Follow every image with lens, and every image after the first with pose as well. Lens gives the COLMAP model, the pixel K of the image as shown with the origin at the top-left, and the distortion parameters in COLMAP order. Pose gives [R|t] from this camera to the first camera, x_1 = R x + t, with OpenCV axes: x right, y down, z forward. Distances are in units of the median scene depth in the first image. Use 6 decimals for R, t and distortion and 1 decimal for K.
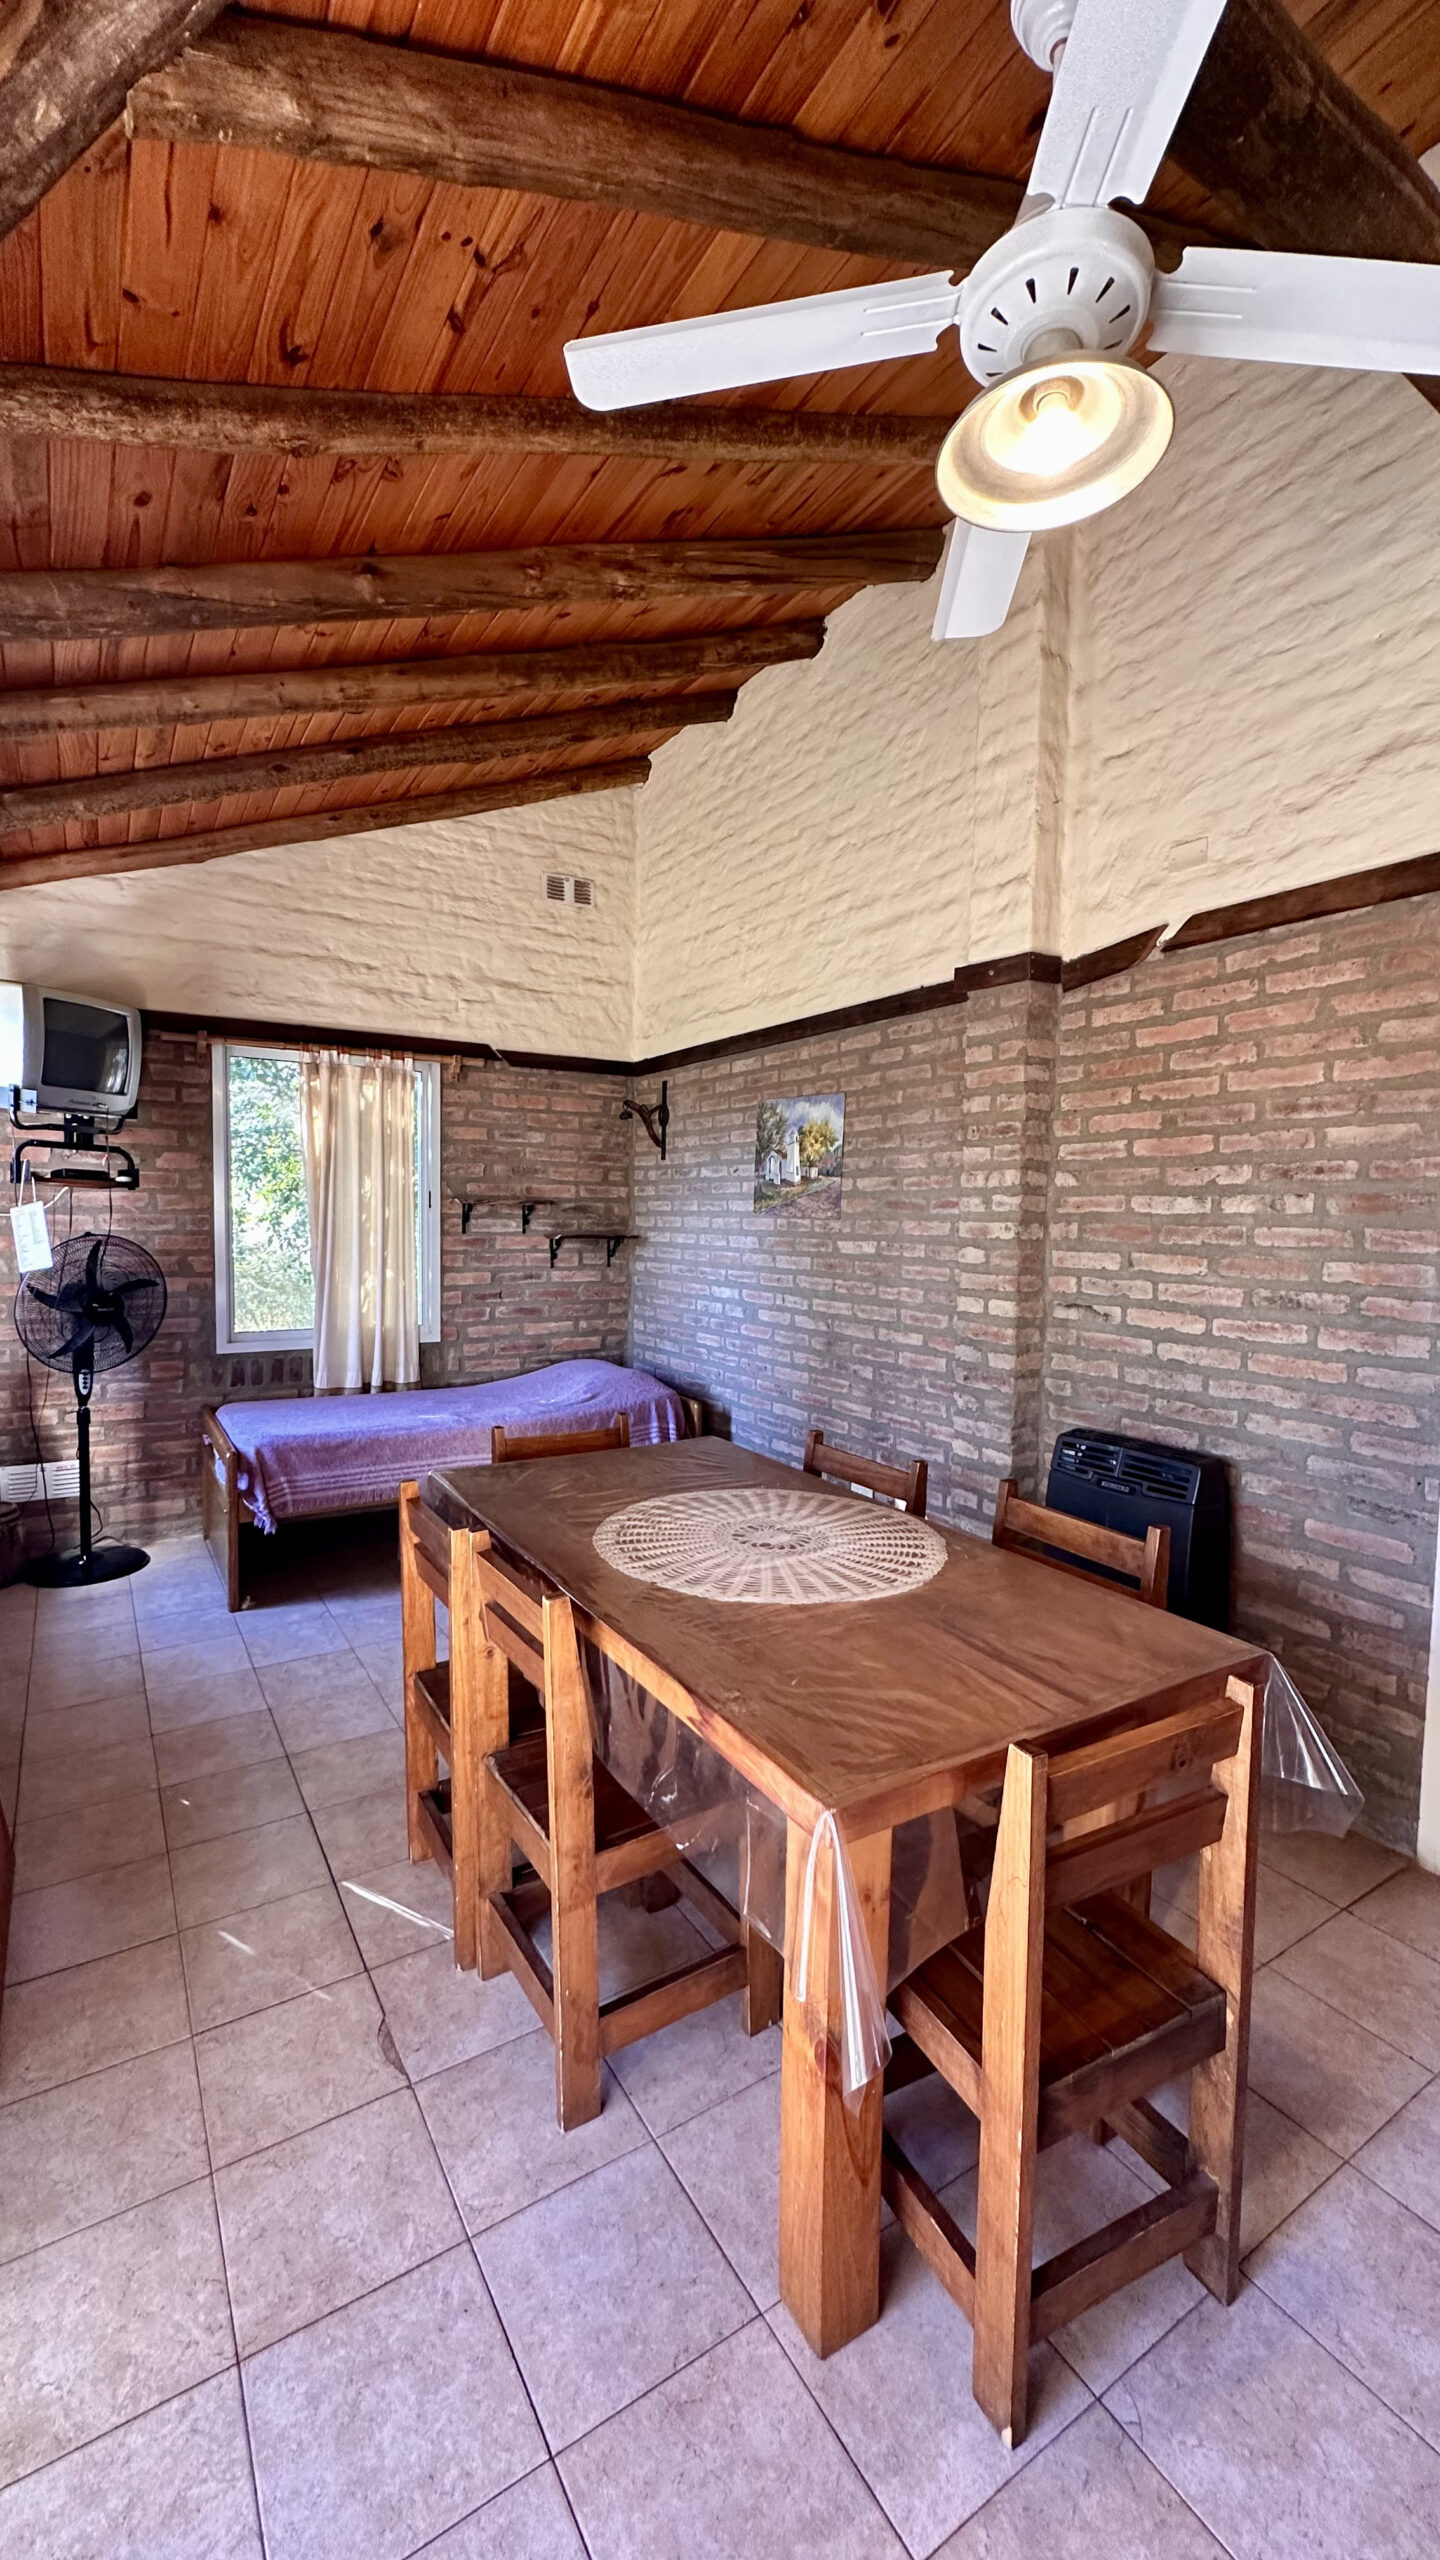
lens RADIAL K [[1031.2, 0, 725.4], [0, 1031.2, 1273.4], [0, 0, 1]] dist [0.000496, -0.000077]
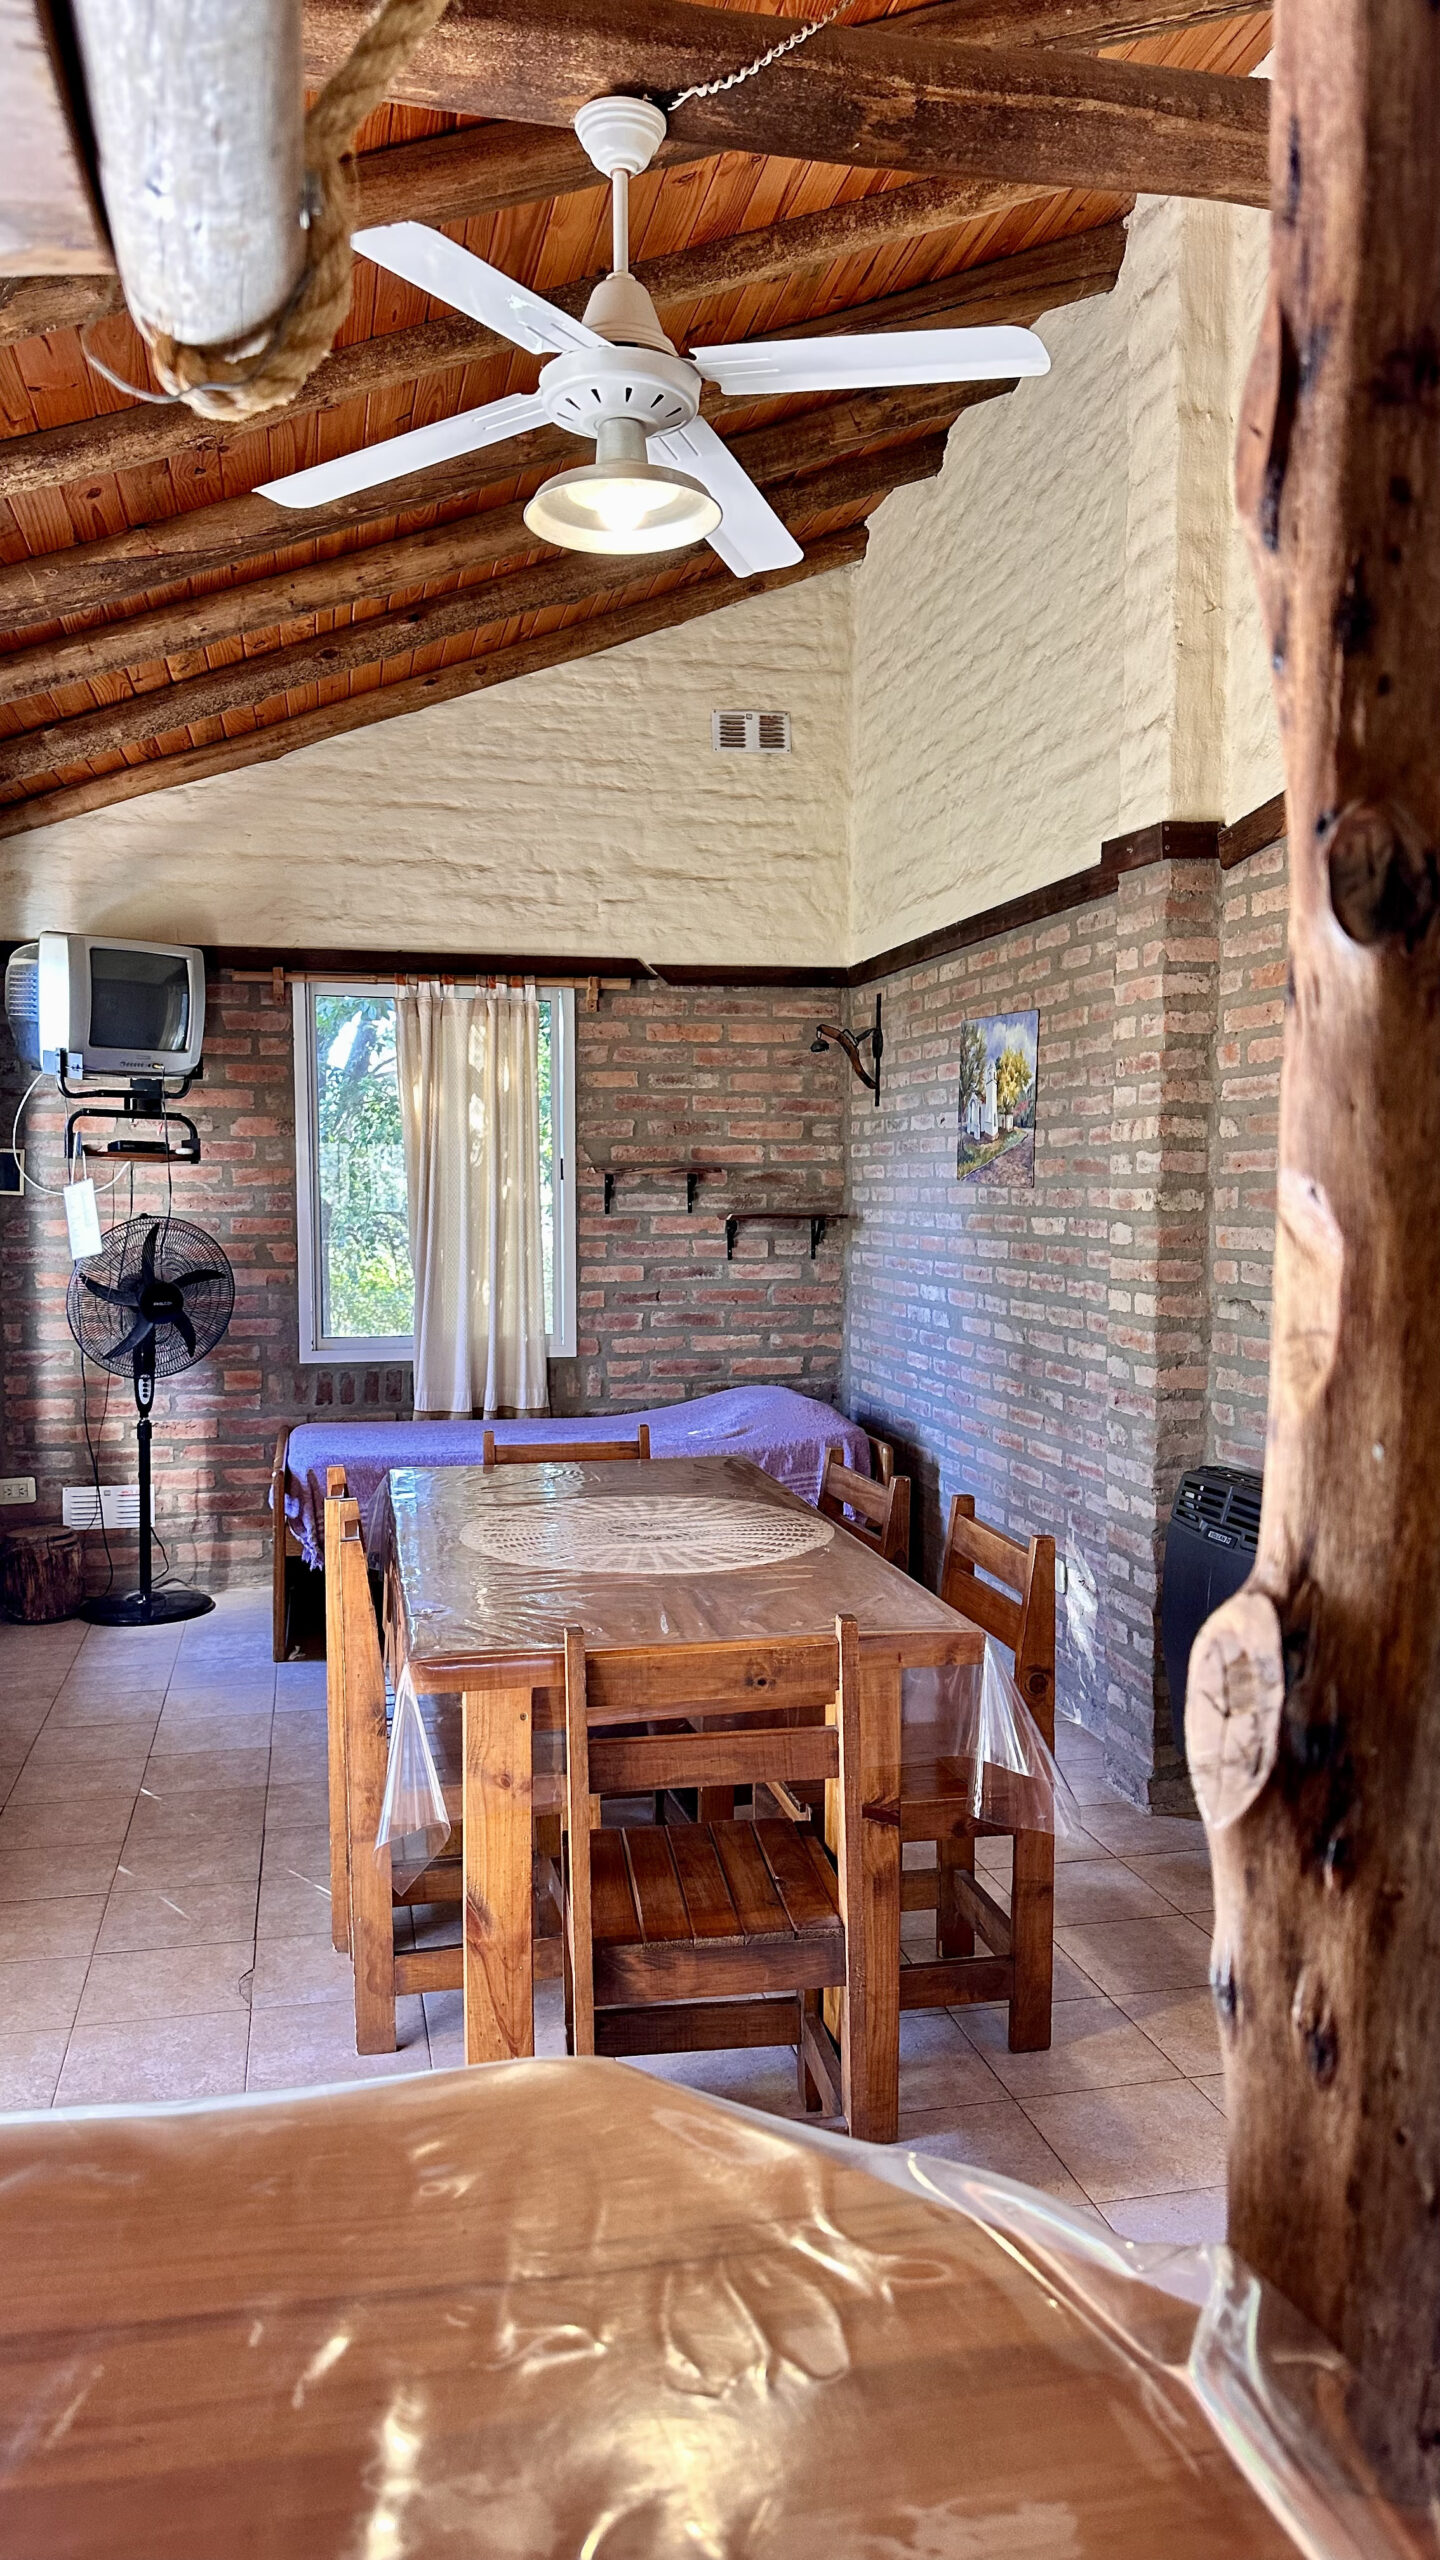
lens RADIAL K [[1847.0, 0, 720.0], [0, 1847.0, 1280.0], [0, 0, 1]] dist [0.225882, -0.540495]
pose [[0.937859, 0.003172, -0.347003, 0.337026], [-0.005121, 0.999976, -0.004700, 0.018114], [0.346979, 0.006185, 0.937852, -0.271035]]
